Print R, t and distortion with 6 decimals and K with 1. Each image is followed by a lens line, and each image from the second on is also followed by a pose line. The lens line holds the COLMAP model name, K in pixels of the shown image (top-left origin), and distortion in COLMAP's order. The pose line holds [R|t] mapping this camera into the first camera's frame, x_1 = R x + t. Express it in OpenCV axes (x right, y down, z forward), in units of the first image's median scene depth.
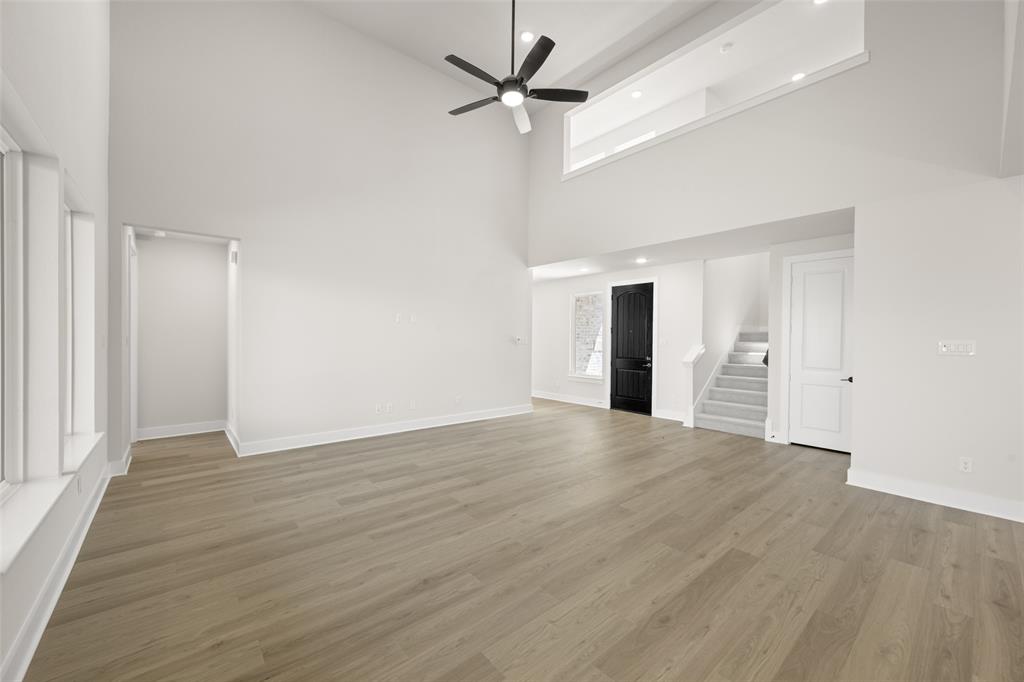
lens RADIAL K [[400.4, 0, 506.7], [0, 400.4, 337.6], [0, 0, 1]] dist [-0.001495, 0.000746]
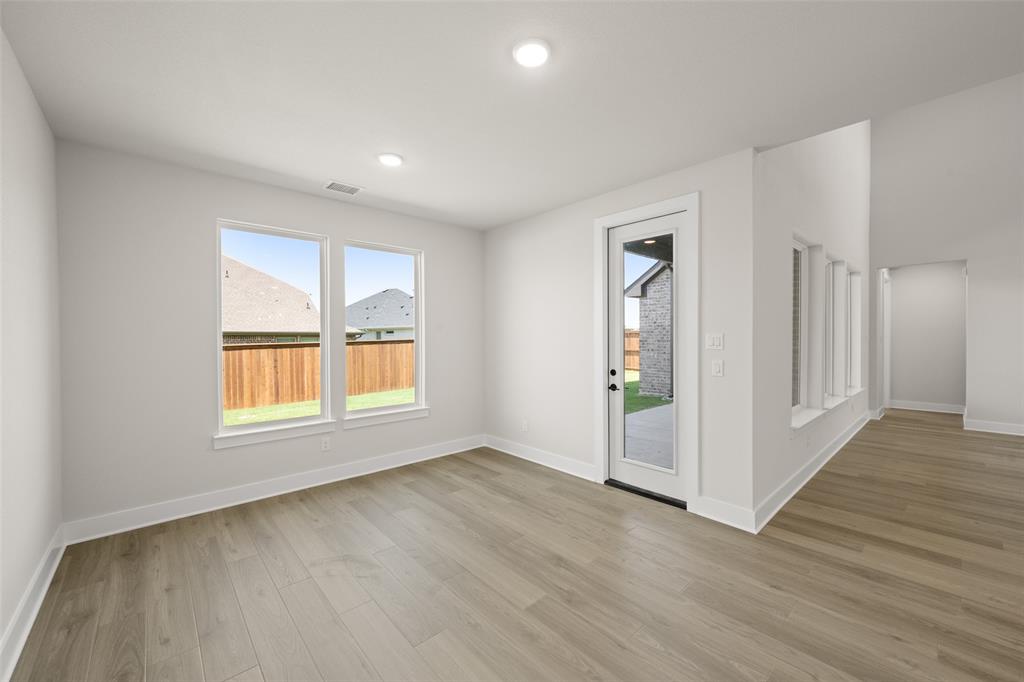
lens RADIAL K [[400.4, 0, 513.9], [0, 400.4, 341.7], [0, 0, 1]] dist [-0.001495, 0.000746]
pose [[0.039767, 0.002943, -0.999205, 1.021968], [0.001834, 0.999994, 0.003018, 0.017437], [0.999207, -0.001953, 0.039762, -0.917406]]
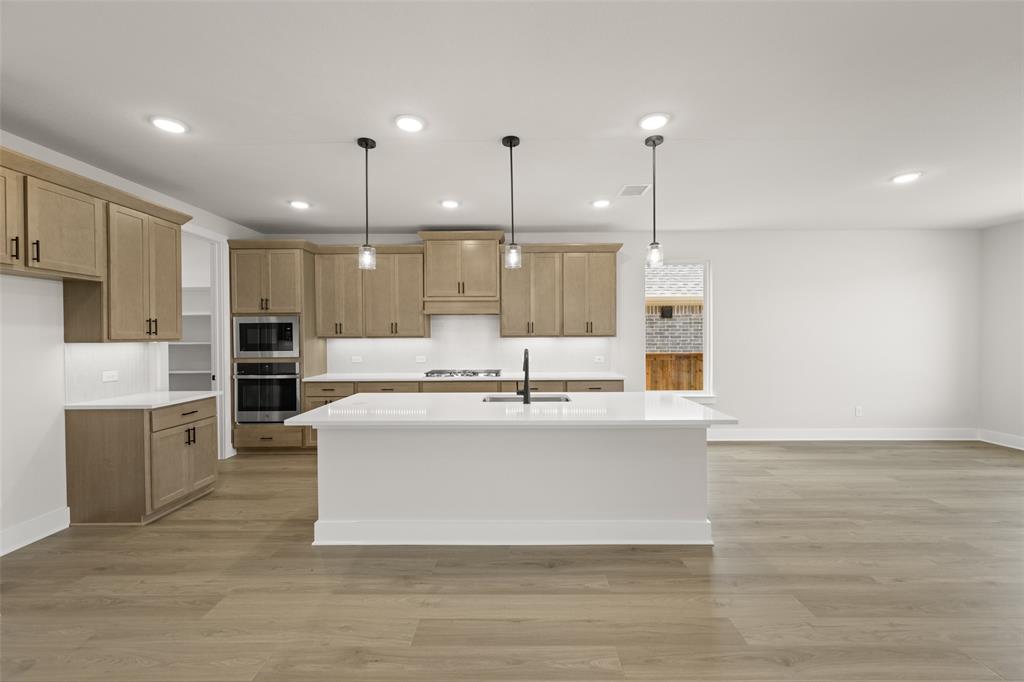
lens RADIAL K [[400.4, 0, 513.8], [0, 400.4, 338.8], [0, 0, 1]] dist [-0.001495, 0.000746]
pose [[-0.763170, -0.010377, 0.646114, 0.397368], [-0.000254, 0.999876, 0.015758, 0.008986], [-0.646198, 0.011861, -0.763078, 1.063275]]
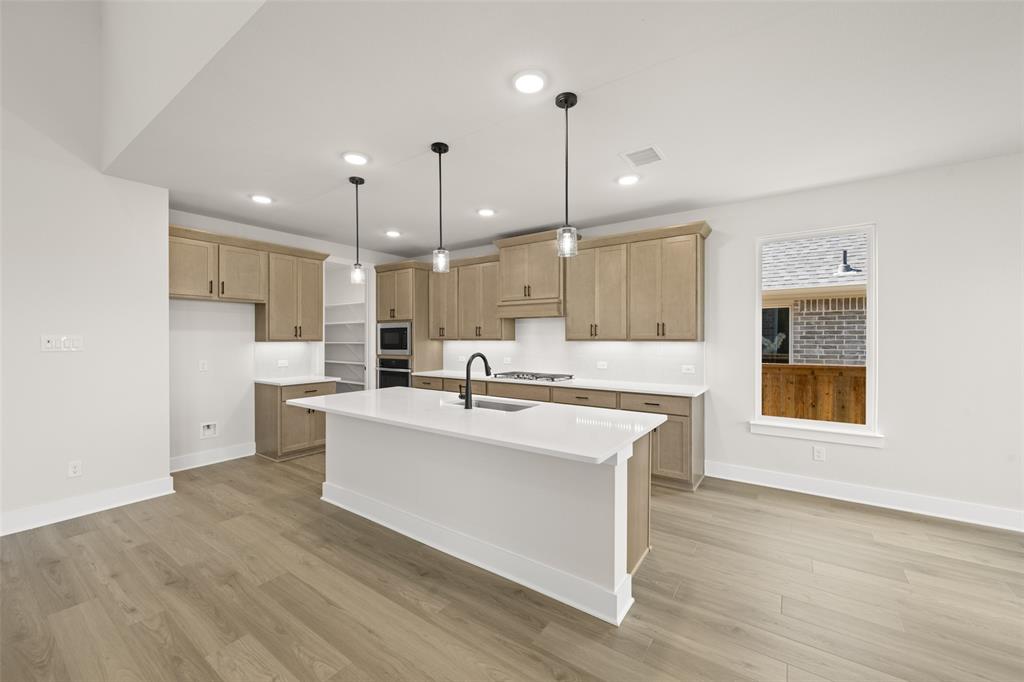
lens RADIAL K [[400.4, 0, 514.0], [0, 400.4, 338.5], [0, 0, 1]] dist [-0.001495, 0.000746]
pose [[-0.260621, -0.009184, 0.965397, -0.019172], [-0.001139, 0.999957, 0.009205, 0.005577], [-0.965440, 0.001300, -0.260621, 0.313927]]
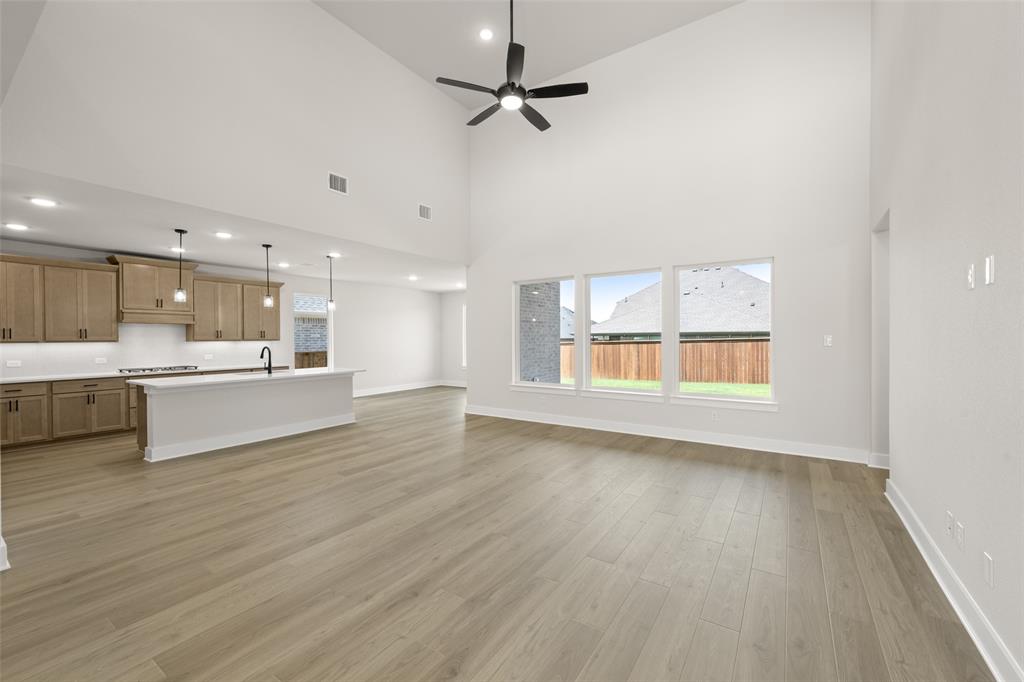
lens RADIAL K [[416.5, 0, 513.9], [0, 416.5, 339.1], [0, 0, 1]] dist [-0.000358, 0.000222]
pose [[-0.961001, -0.002545, -0.276533, 0.424075], [-0.003862, 0.999984, 0.004220, -0.000905], [0.276517, 0.005123, -0.960995, 2.895006]]
